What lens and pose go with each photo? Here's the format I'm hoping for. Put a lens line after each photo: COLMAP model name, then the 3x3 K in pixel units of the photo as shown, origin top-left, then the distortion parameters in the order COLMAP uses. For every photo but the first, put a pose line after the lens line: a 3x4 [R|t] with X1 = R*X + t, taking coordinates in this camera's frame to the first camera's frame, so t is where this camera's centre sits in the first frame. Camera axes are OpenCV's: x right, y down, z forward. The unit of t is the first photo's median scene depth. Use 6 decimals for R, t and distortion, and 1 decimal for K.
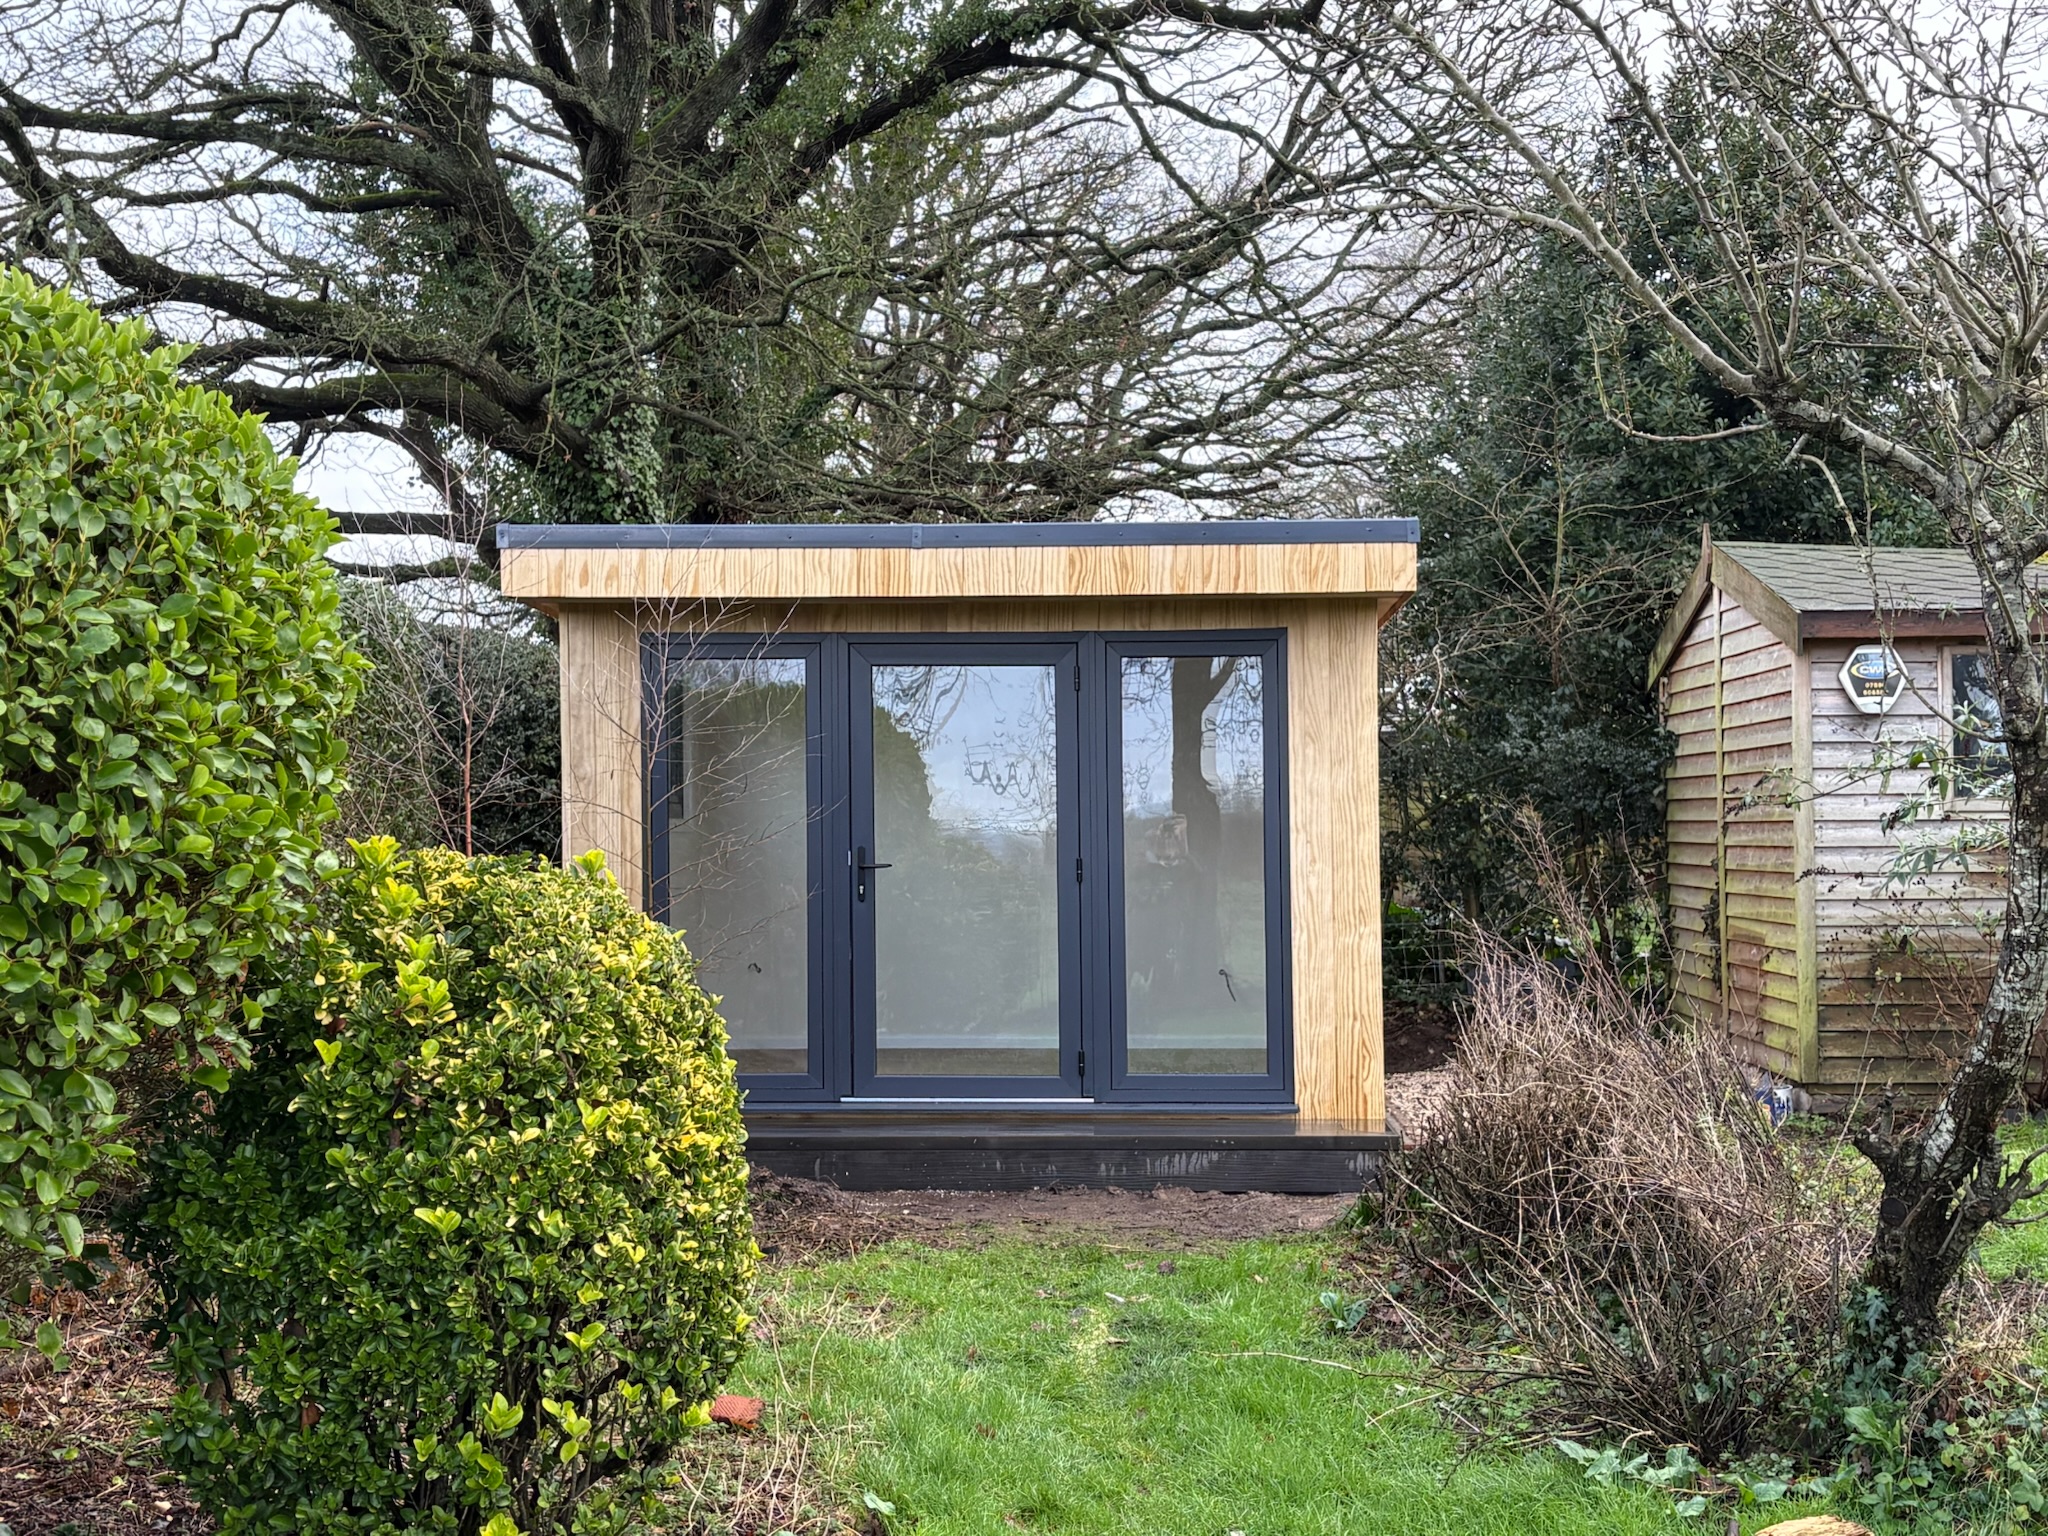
lens RADIAL K [[2726.9, 0, 1010.9], [0, 2726.9, 787.1], [0, 0, 1]] dist [0.220604, -0.778345]
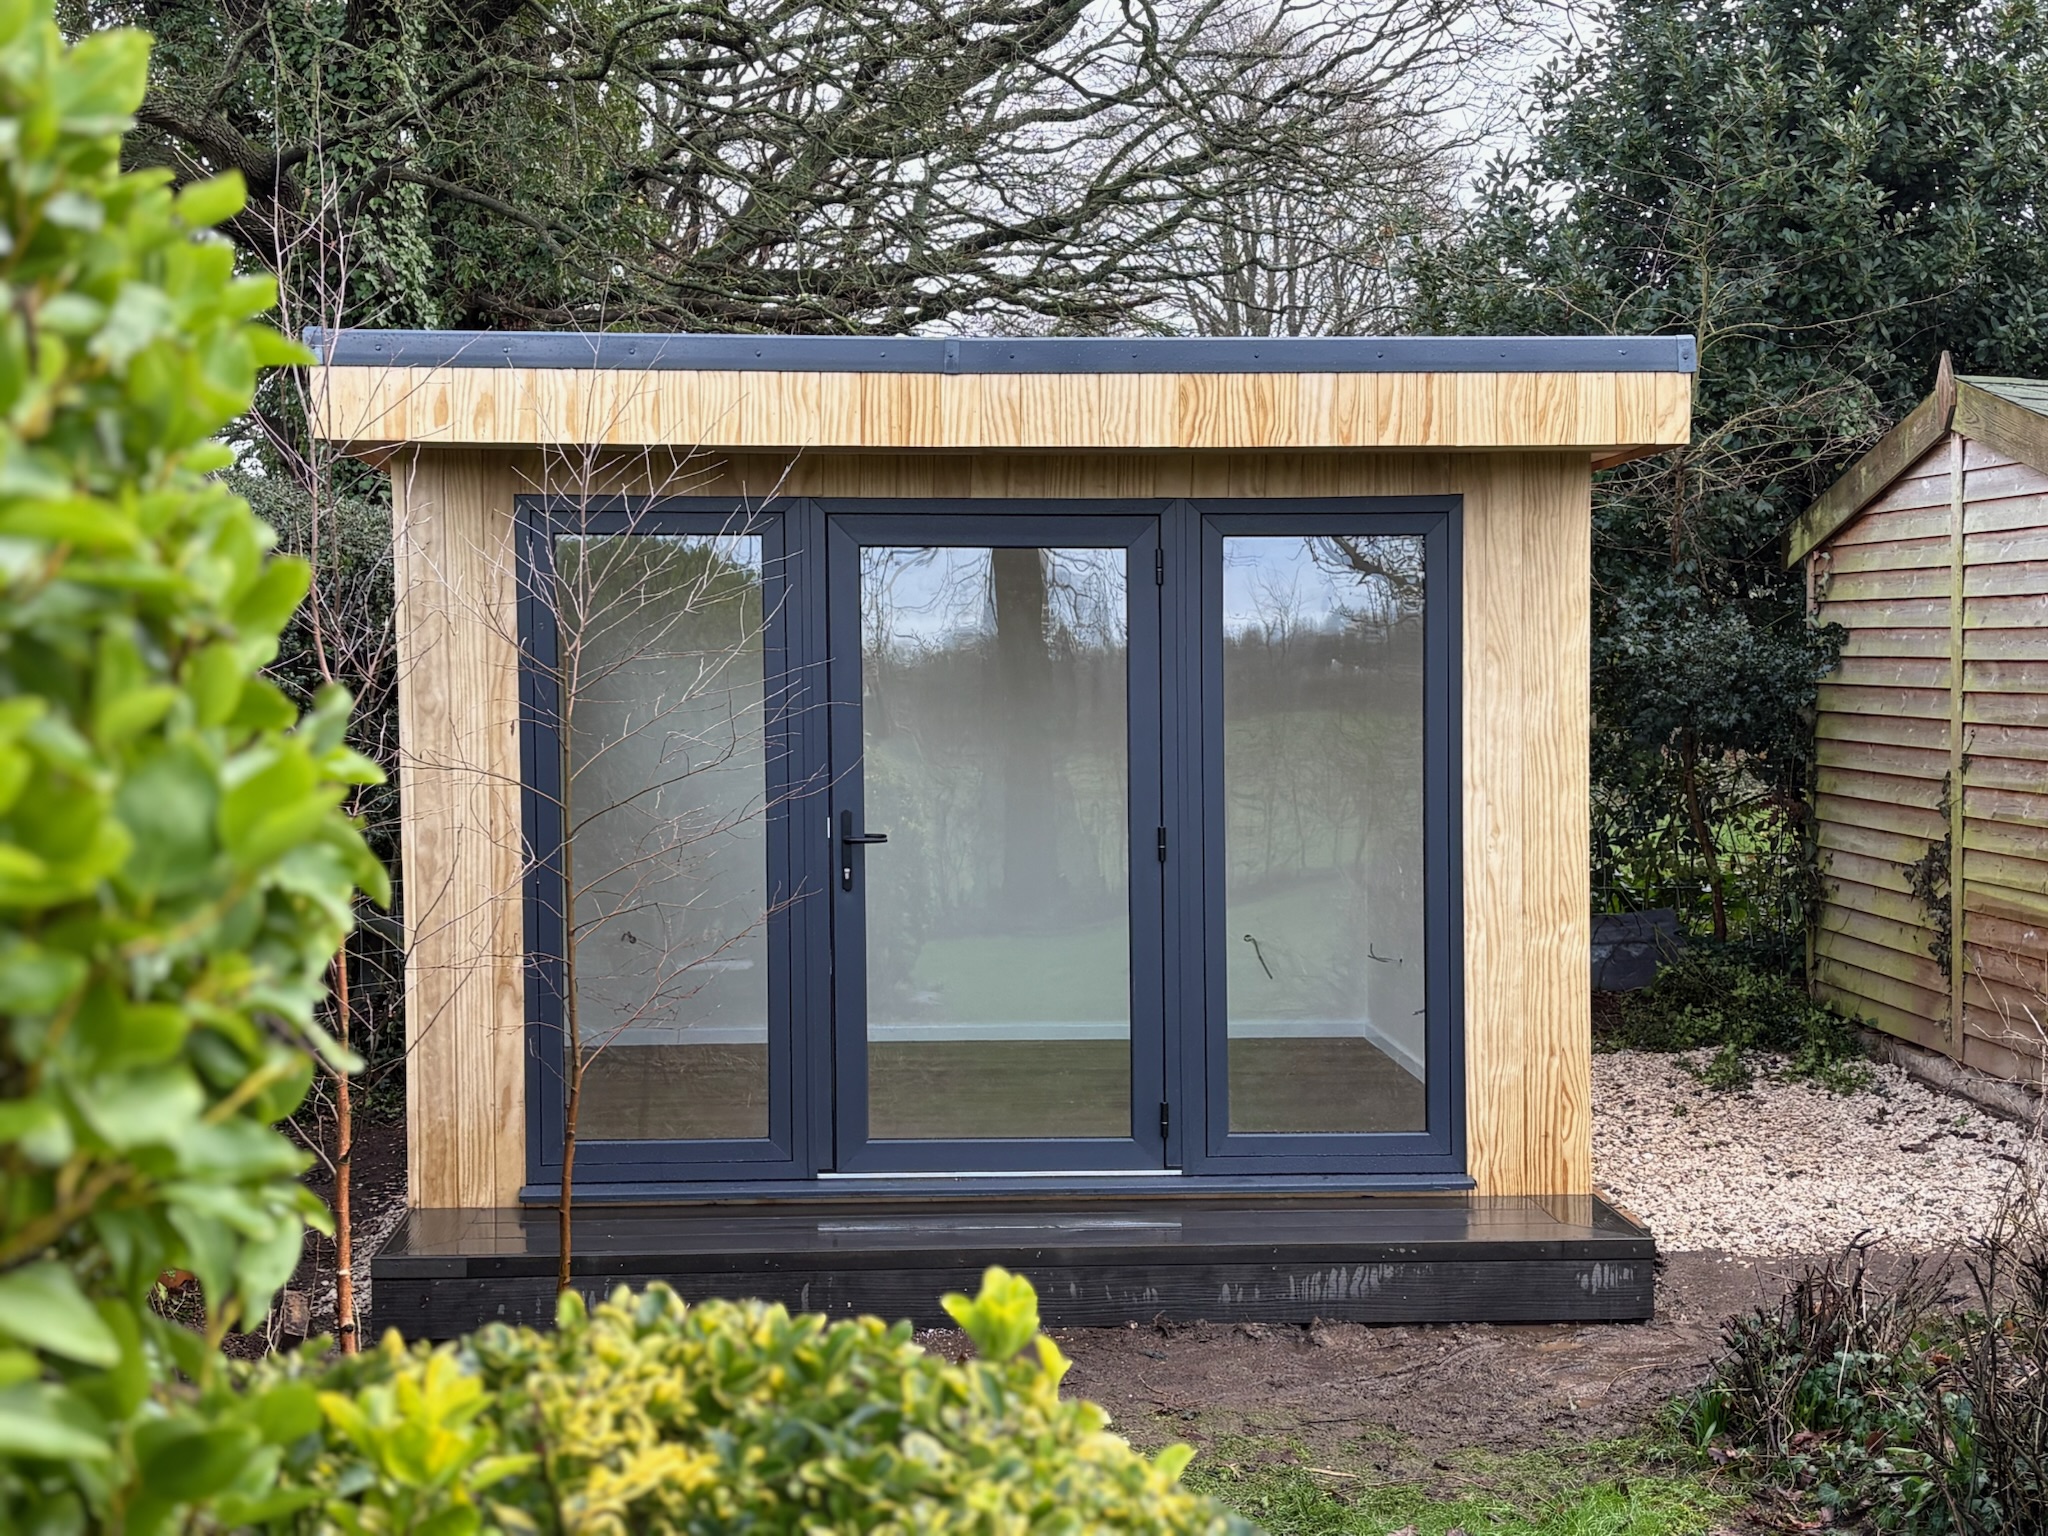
lens RADIAL K [[2729.6, 0, 1008.4], [0, 2729.6, 765.2], [0, 0, 1]] dist [0.205656, -0.693210]
pose [[0.994150, -0.002702, 0.107972, -0.093605], [-0.003368, 0.998425, 0.056003, -0.029848], [-0.107953, -0.056039, 0.992575, 0.332423]]
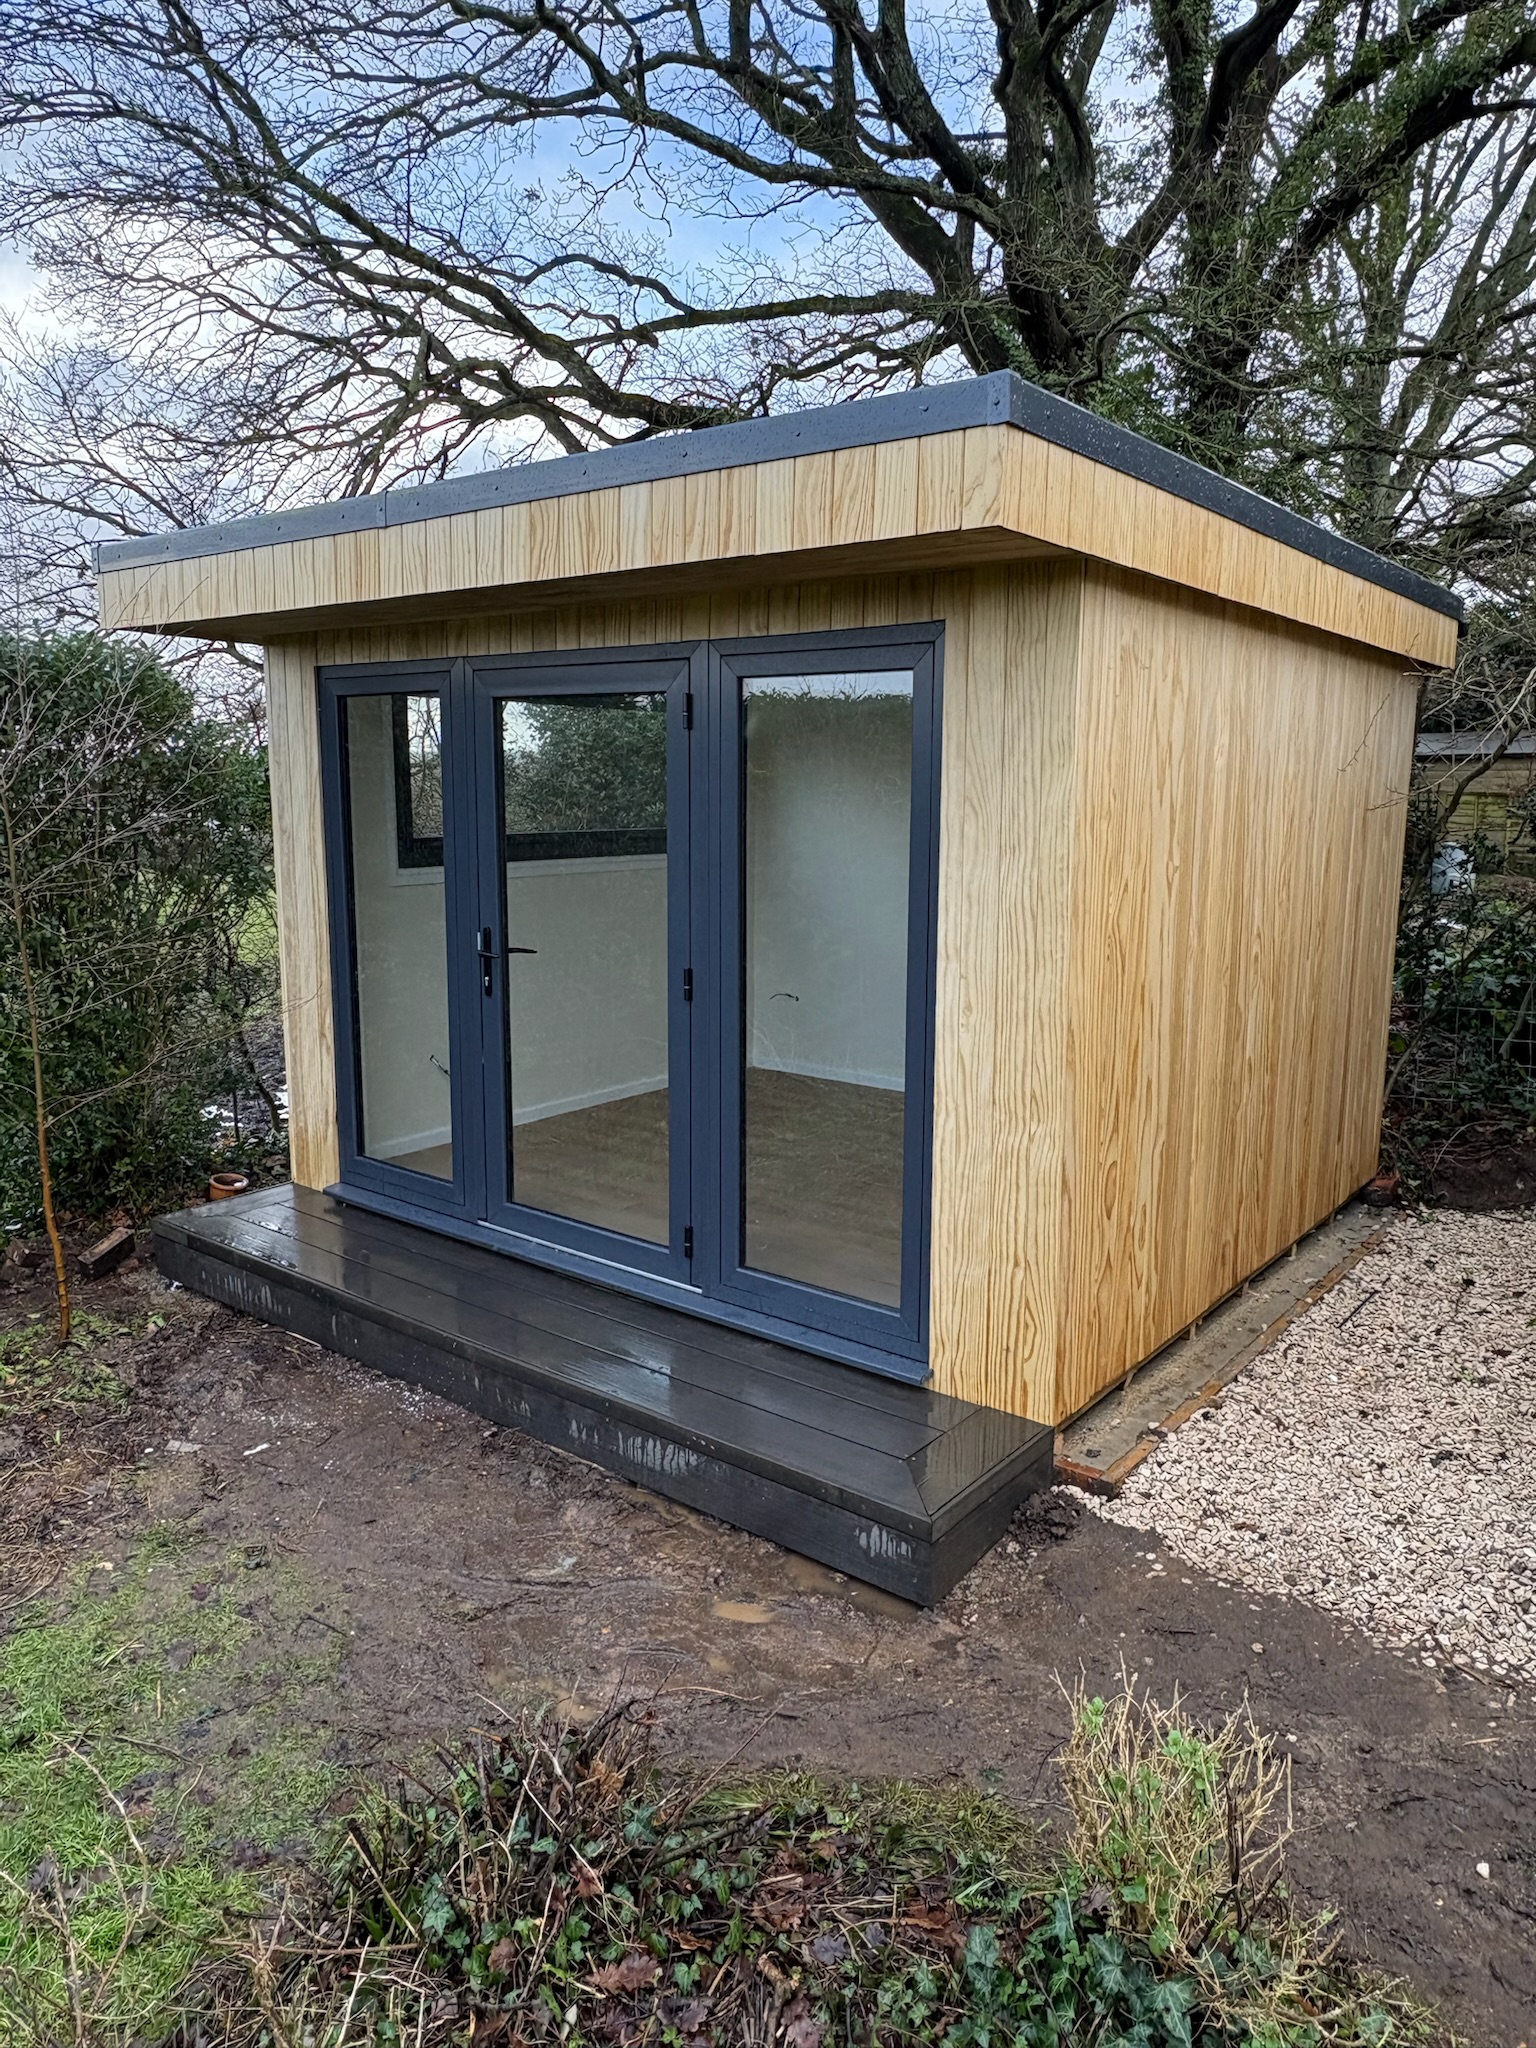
lens RADIAL K [[1388.6, 0, 768.8], [0, 1388.6, 1013.5], [0, 0, 1]] dist [-0.000616, 0.001015]
pose [[0.817042, 0.107274, -0.566510, 0.264489], [-0.005034, 0.983830, 0.179037, -0.029160], [0.576556, -0.143429, 0.804370, 0.755793]]
